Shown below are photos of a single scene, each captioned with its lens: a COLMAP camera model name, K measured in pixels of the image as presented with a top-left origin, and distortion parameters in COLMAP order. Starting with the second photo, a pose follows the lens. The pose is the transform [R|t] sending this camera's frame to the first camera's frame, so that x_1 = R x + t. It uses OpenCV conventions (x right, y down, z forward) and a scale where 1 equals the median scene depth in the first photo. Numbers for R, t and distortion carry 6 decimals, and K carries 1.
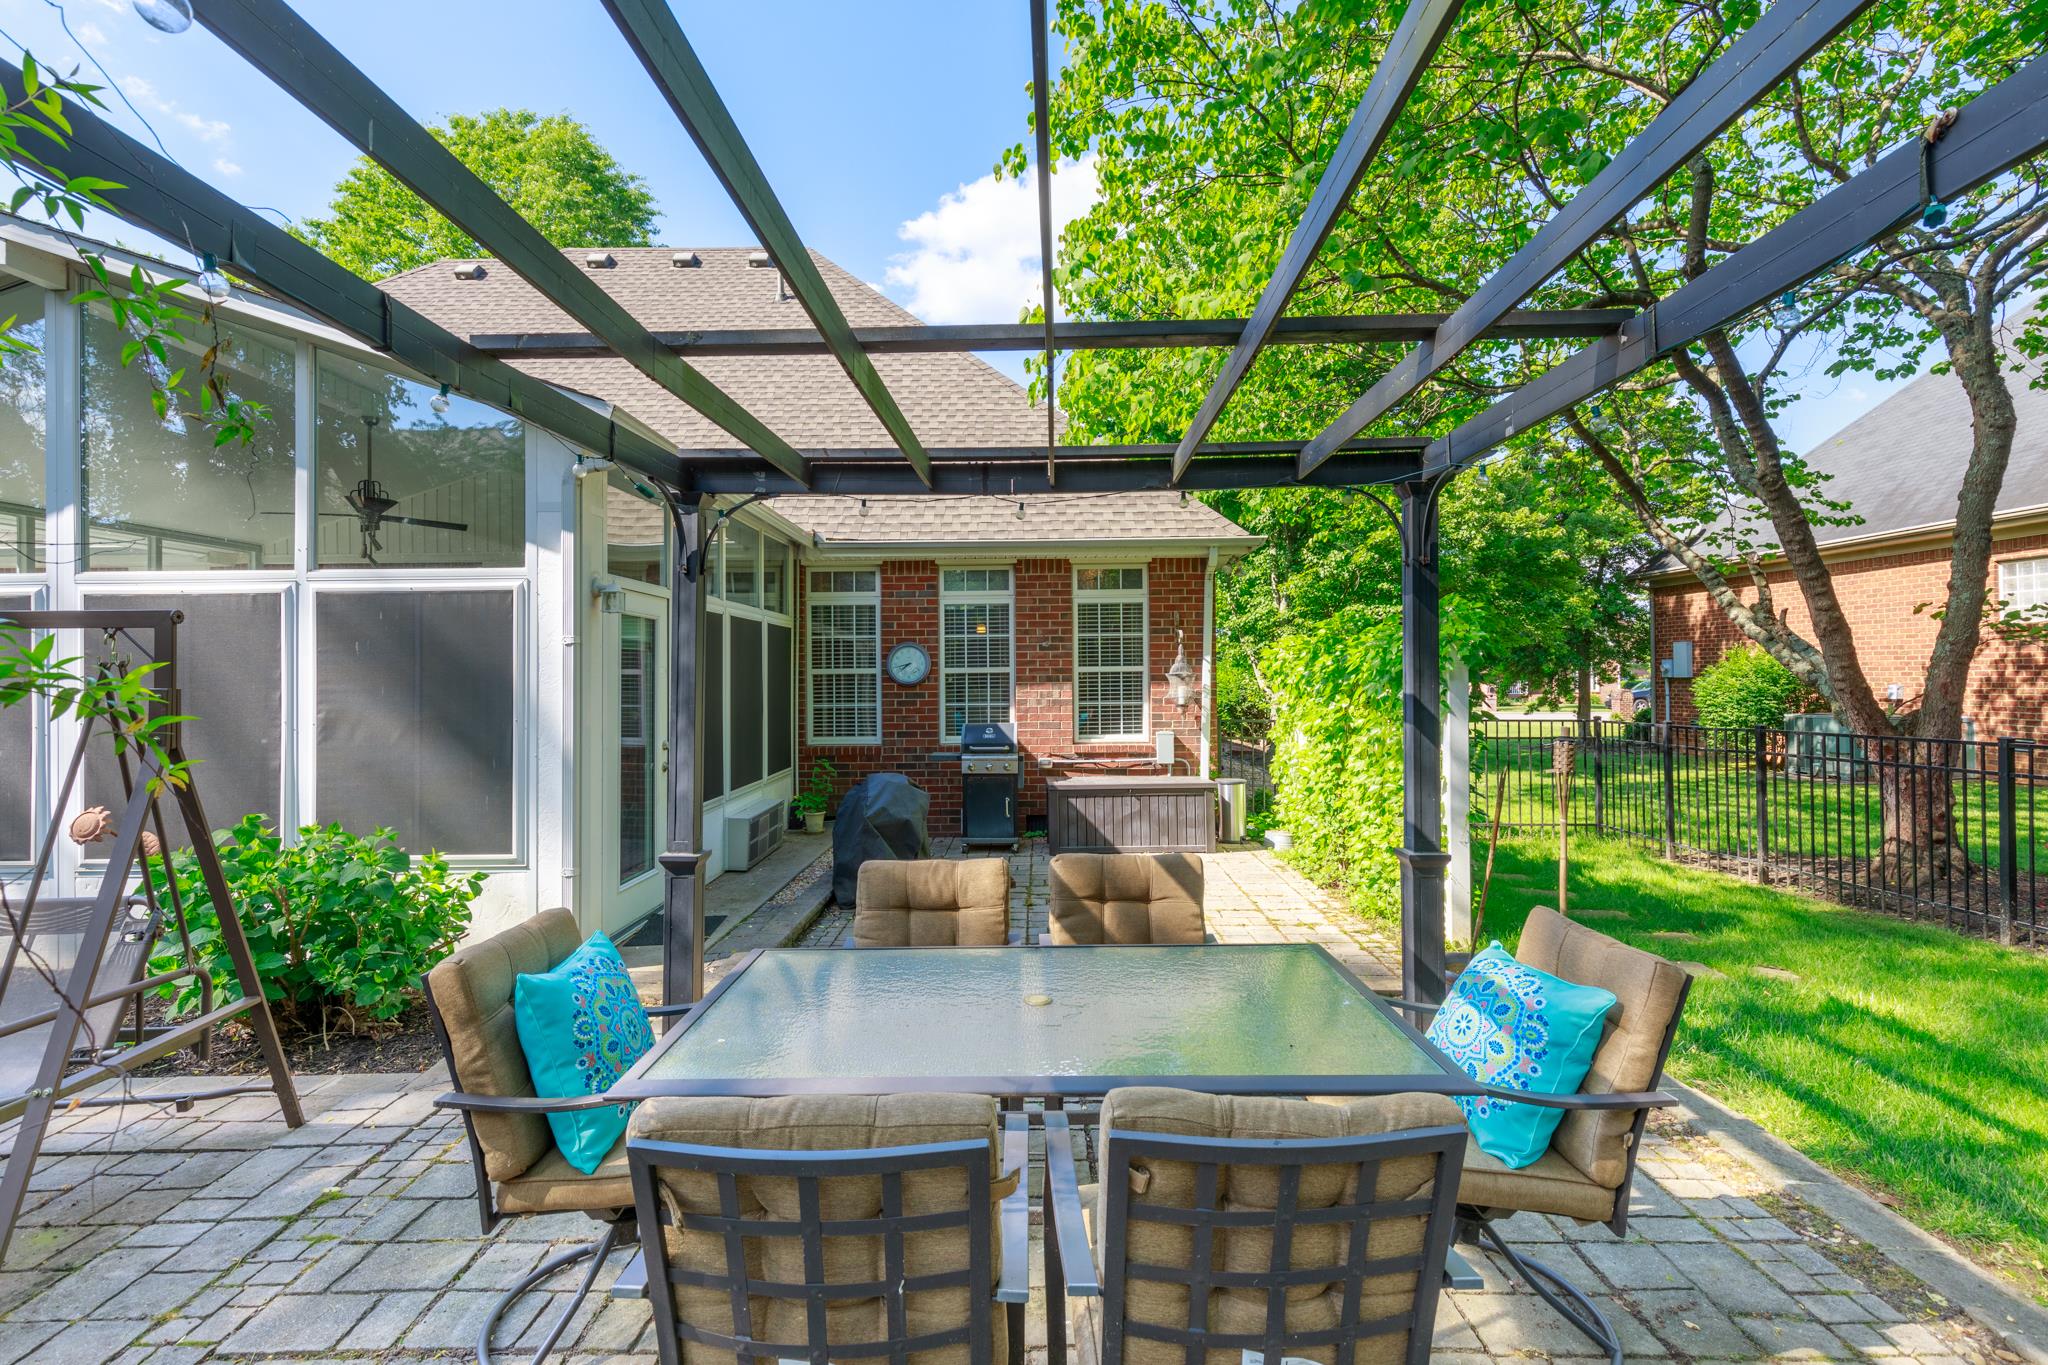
lens RADIAL K [[939.3, 0, 1029.5], [0, 939.3, 664.6], [0, 0, 1]] dist [0.004823, -0.001993]
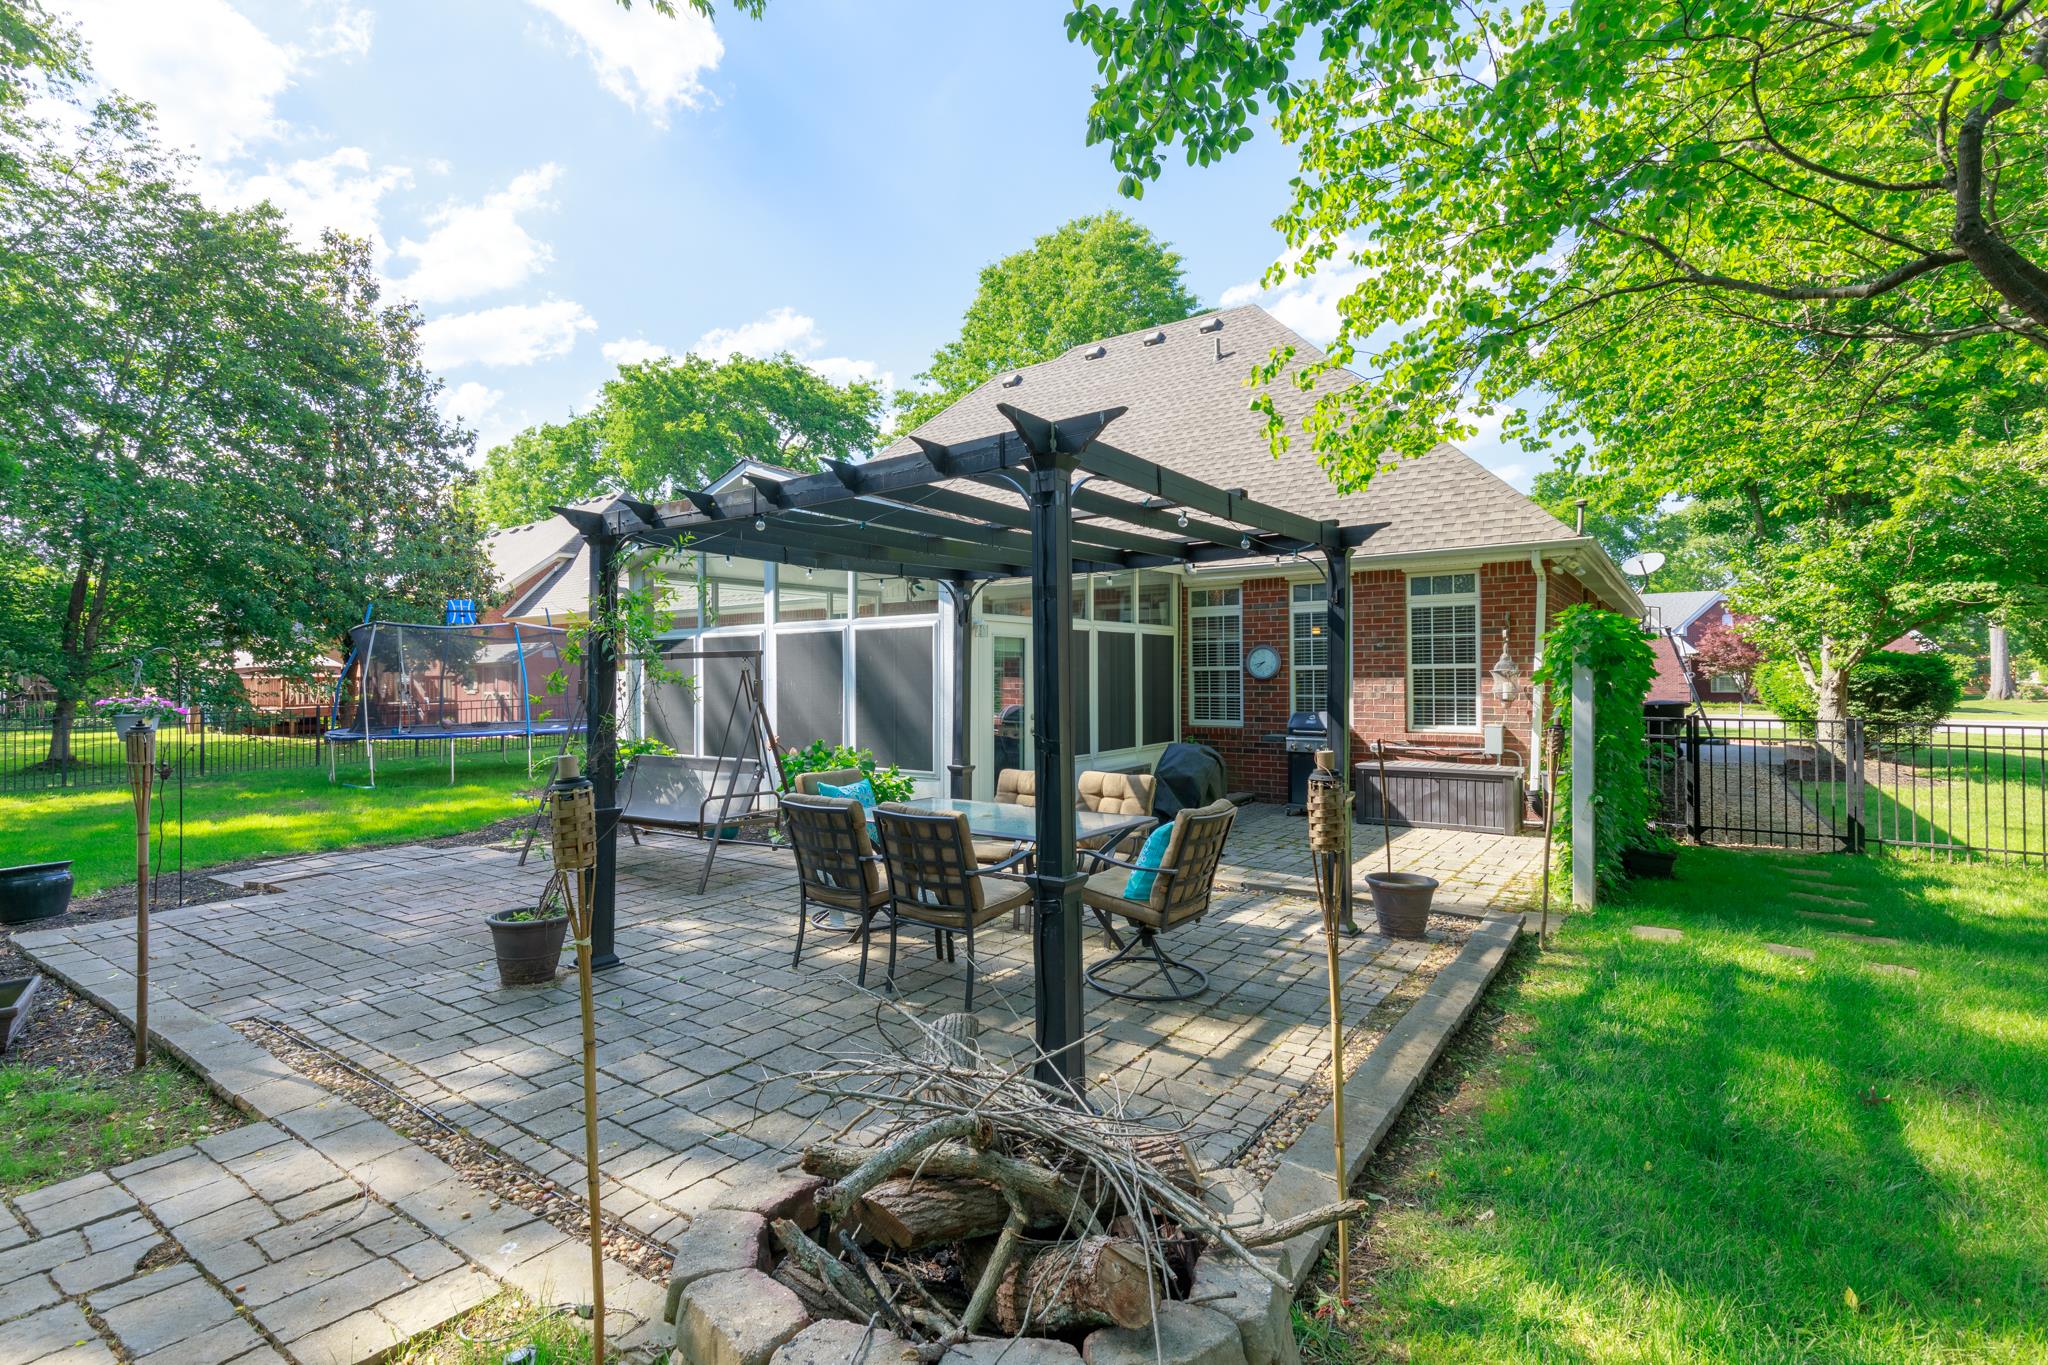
lens RADIAL K [[939.3, 0, 1023.4], [0, 939.3, 682.5], [0, 0, 1]] dist [0.004823, -0.001993]
pose [[0.813641, 0.007389, -0.581320, 0.330829], [0.007571, 0.999700, 0.023302, -0.005700], [0.581318, -0.023361, 0.813341, -0.189717]]
